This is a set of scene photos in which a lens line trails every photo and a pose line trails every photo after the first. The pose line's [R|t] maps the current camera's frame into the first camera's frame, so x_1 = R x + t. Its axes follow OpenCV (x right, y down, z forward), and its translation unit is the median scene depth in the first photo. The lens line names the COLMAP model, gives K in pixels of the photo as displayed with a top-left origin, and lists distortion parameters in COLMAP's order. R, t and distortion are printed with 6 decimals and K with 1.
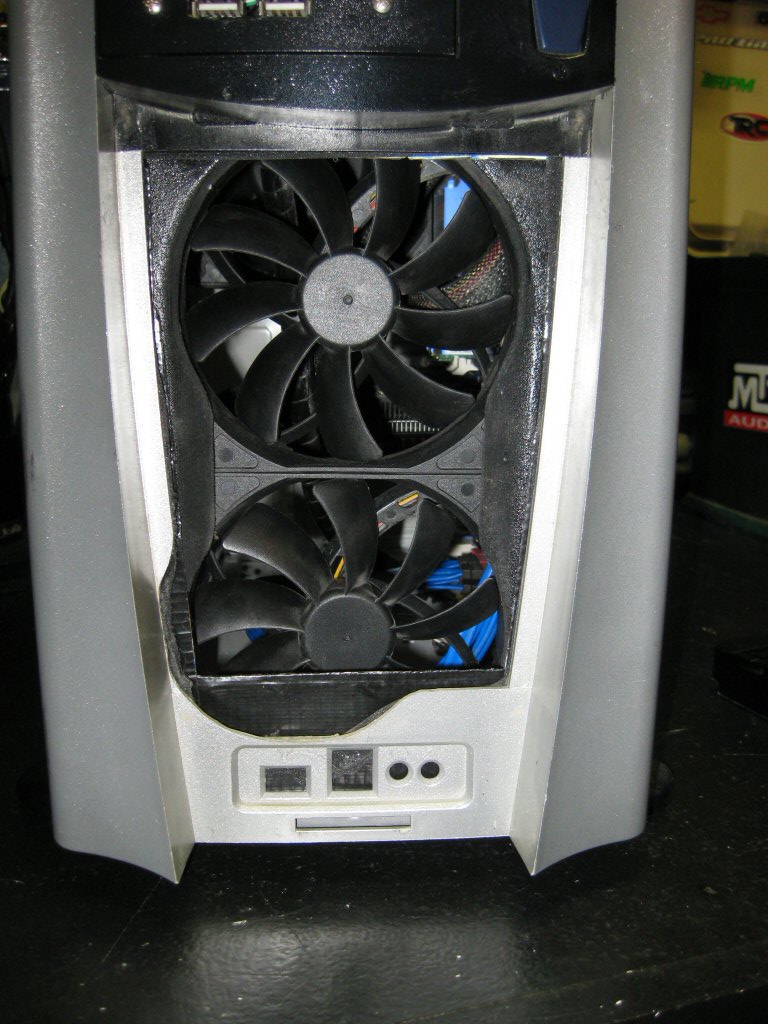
lens RADIAL K [[1122.0, 0, 384.0], [0, 1122.0, 512.0], [0, 0, 1]] dist [-0.188864, 0.139656]
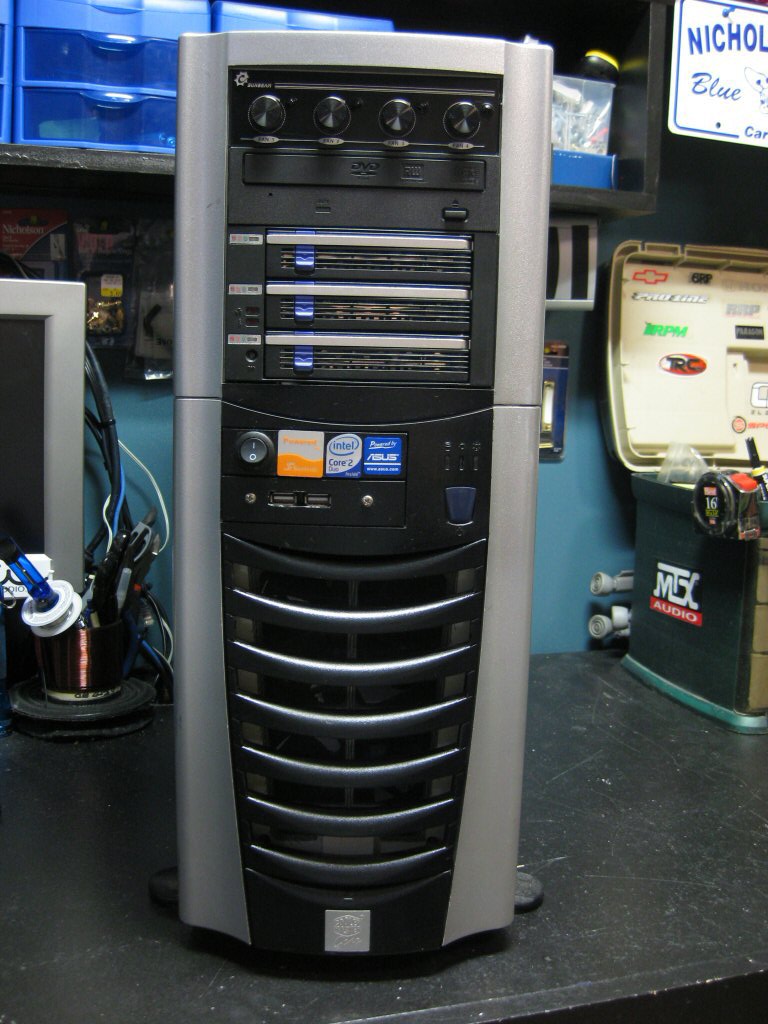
lens RADIAL K [[1122.0, 0, 384.0], [0, 1122.0, 512.0], [0, 0, 1]] dist [-0.188864, 0.139656]
pose [[0.999509, 0.020572, -0.023648, 0.023970], [-0.022106, 0.997537, -0.066567, -0.098566], [0.022220, 0.067057, 0.997502, -0.319751]]
